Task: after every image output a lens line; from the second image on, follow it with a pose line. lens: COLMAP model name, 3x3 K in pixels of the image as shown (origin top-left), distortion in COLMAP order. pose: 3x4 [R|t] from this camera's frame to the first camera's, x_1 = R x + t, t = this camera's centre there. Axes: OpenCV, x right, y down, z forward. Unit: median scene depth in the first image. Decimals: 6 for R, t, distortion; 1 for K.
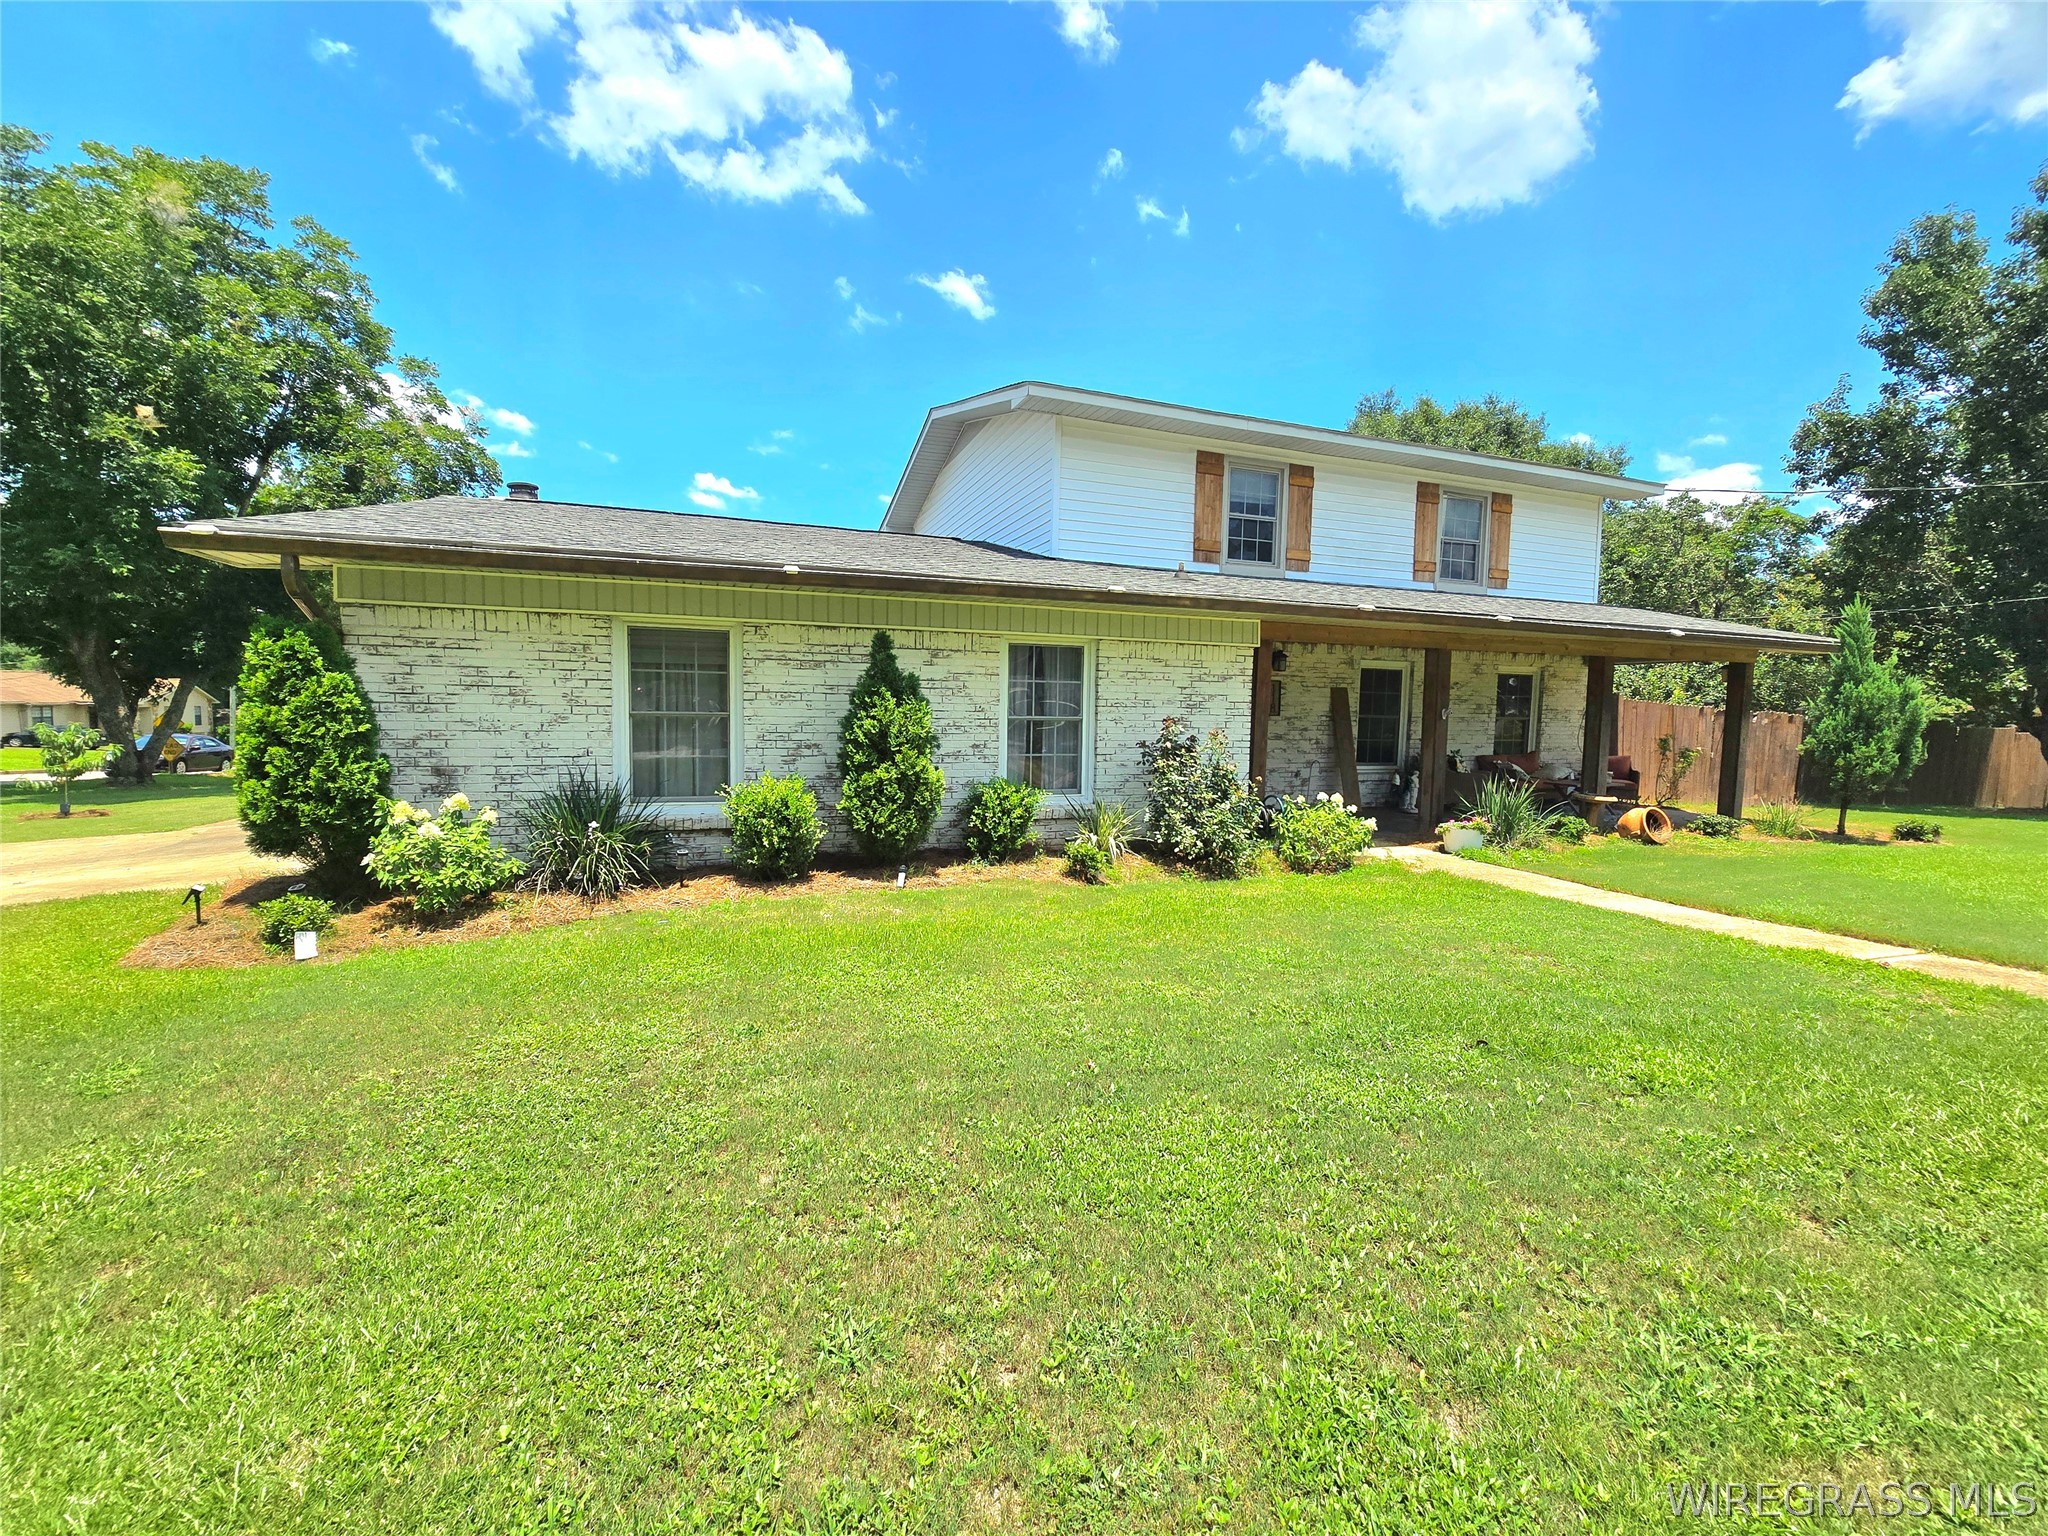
lens RADIAL K [[838.3, 0, 1024.0], [0, 838.3, 768.0], [0, 0, 1]] dist [0.000400, 0.000221]
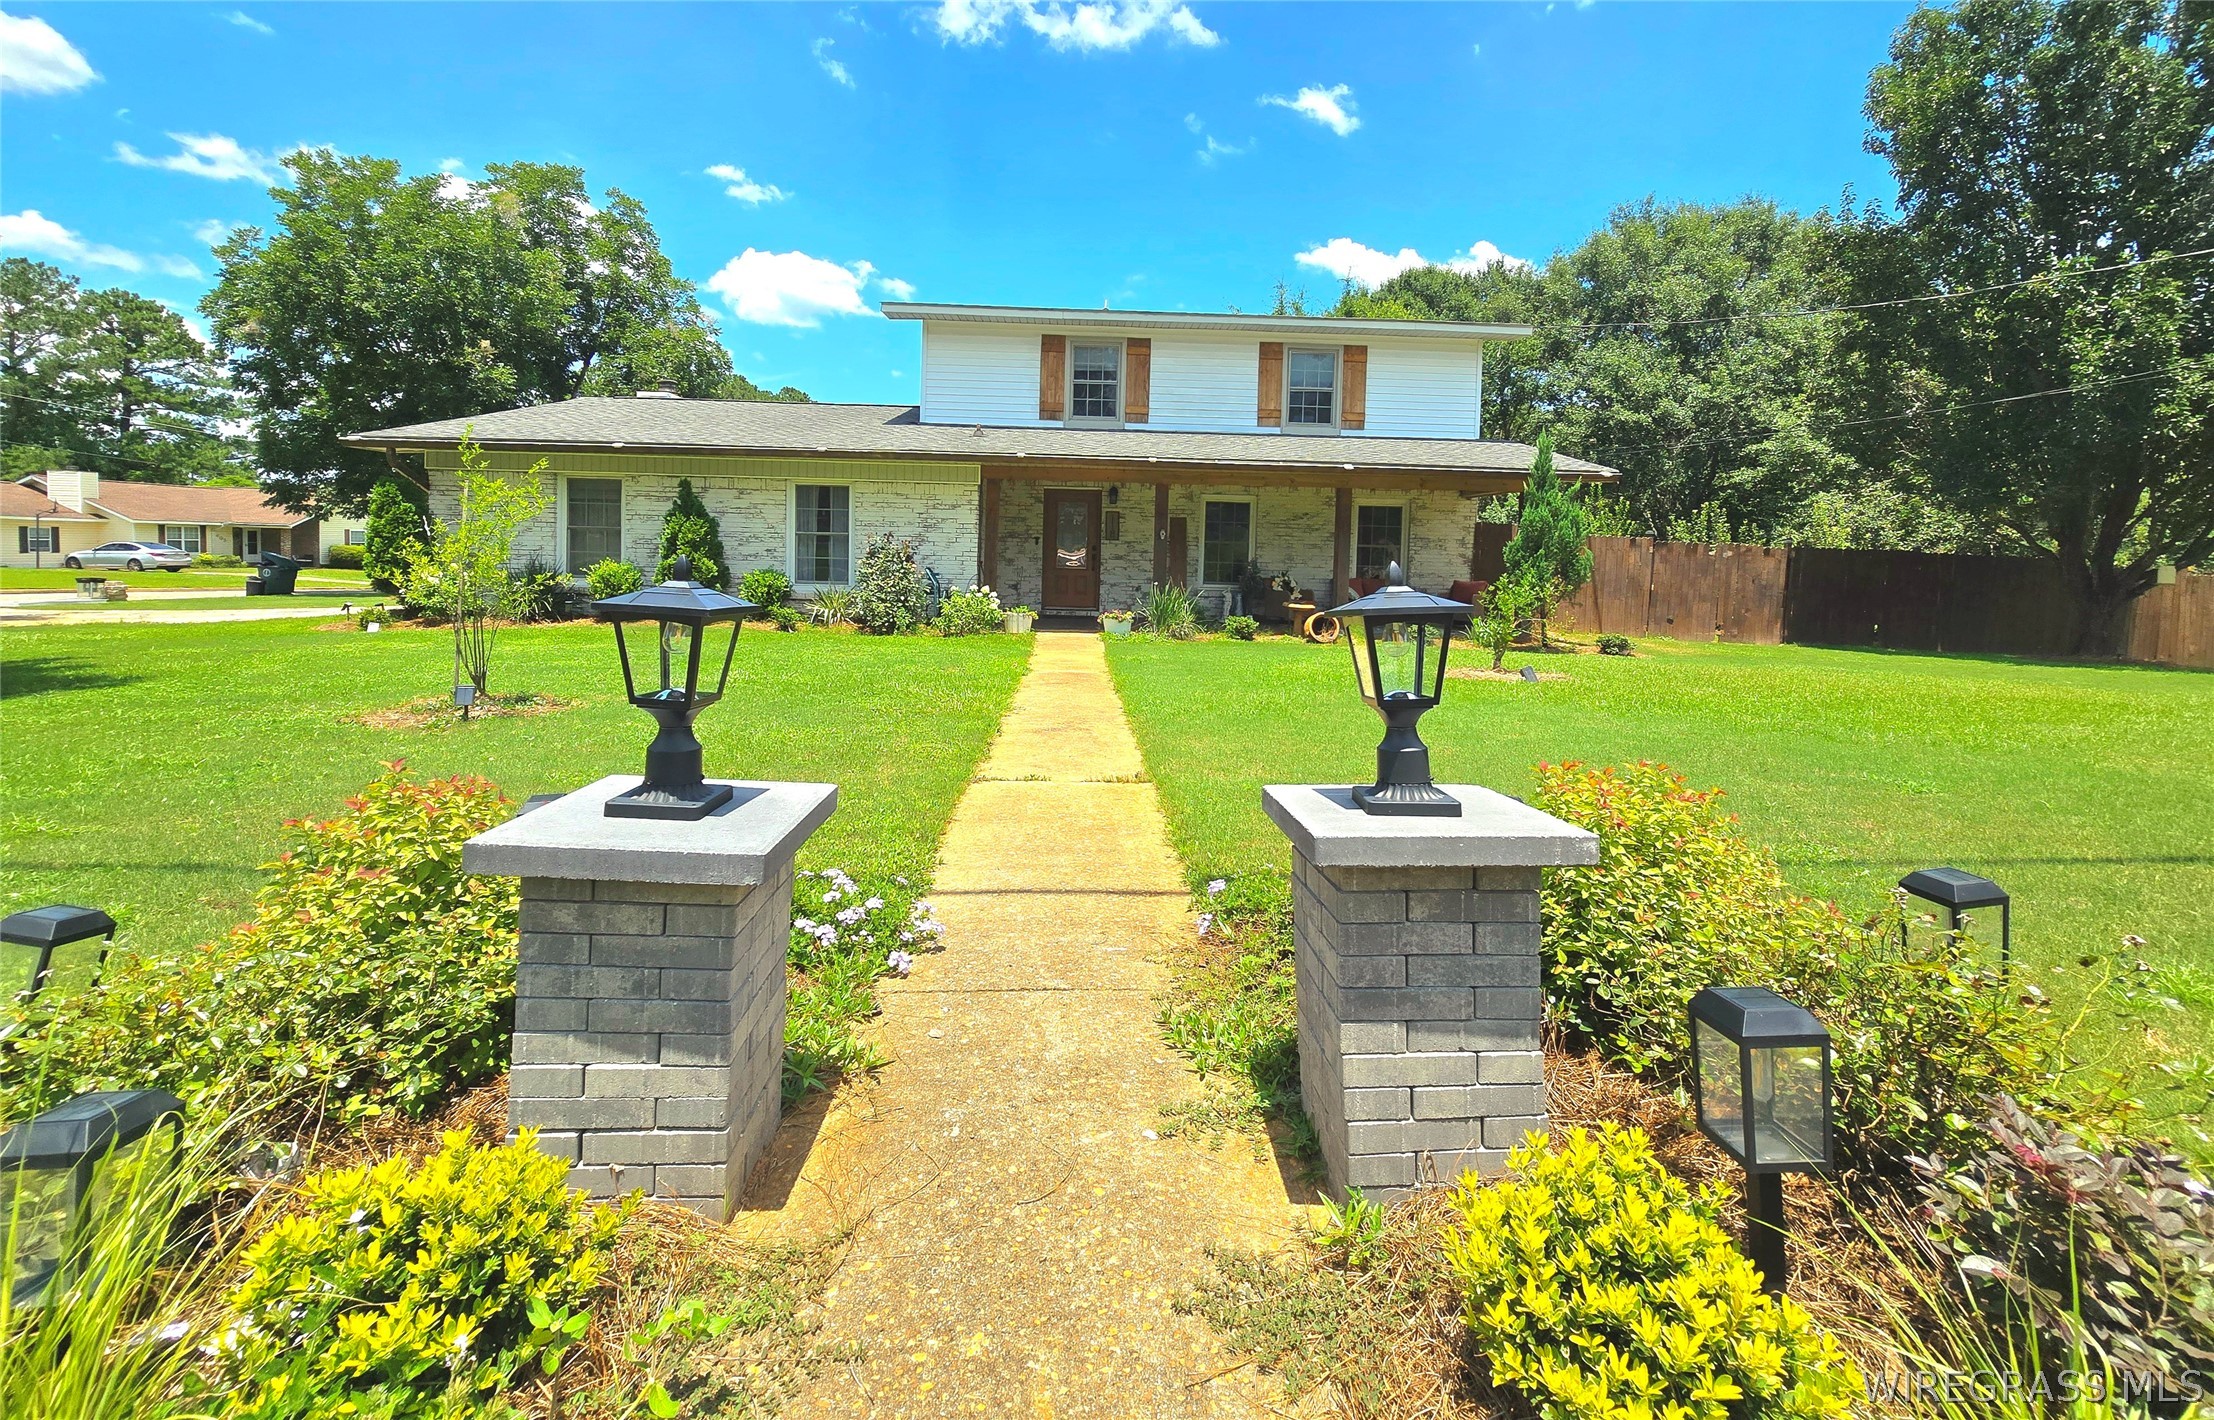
lens RADIAL K [[916.6, 0, 1107.7], [0, 916.6, 604.4], [0, 0, 1]] dist [0.001567, 0.000156]
pose [[0.951808, 0.022400, -0.305876, 0.689118], [-0.030086, 0.999338, -0.020437, 0.058689], [0.305216, 0.028654, 0.951852, -0.281034]]
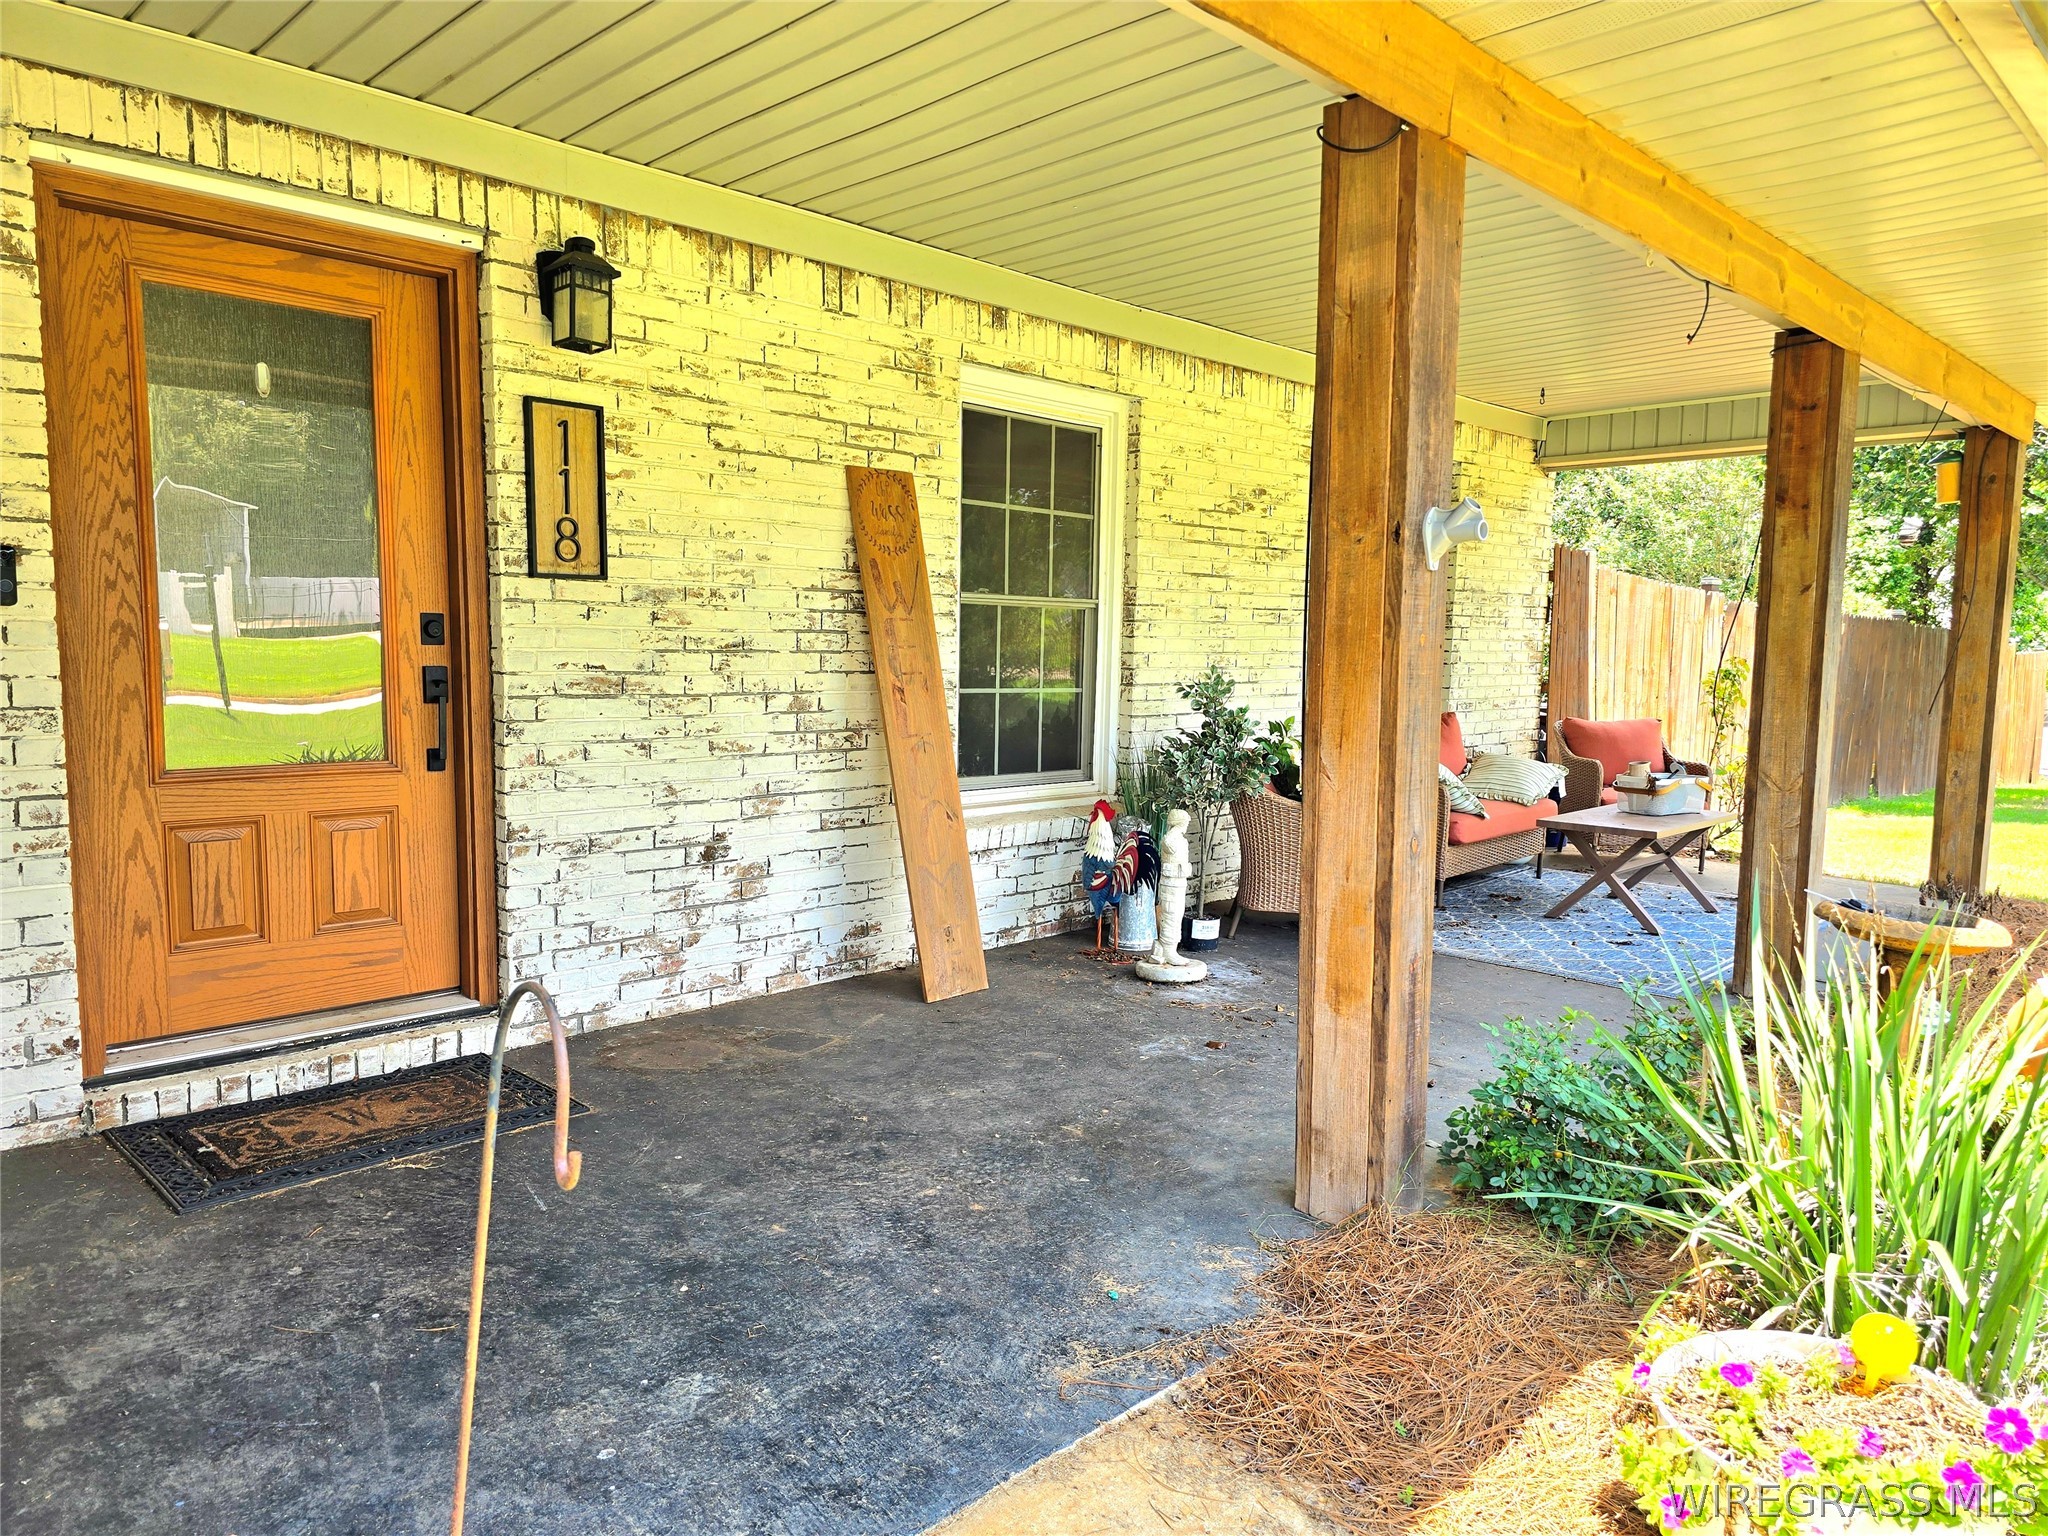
lens RADIAL K [[1380.2, 0, 1024.0], [0, 1380.2, 768.0], [0, 0, 1]] dist [0.114861, -0.001001]
pose [[0.908281, -0.042125, 0.416235, 0.247948], [0.032402, 0.999013, 0.030400, -0.022890], [-0.417104, -0.014125, 0.908749, 0.630391]]
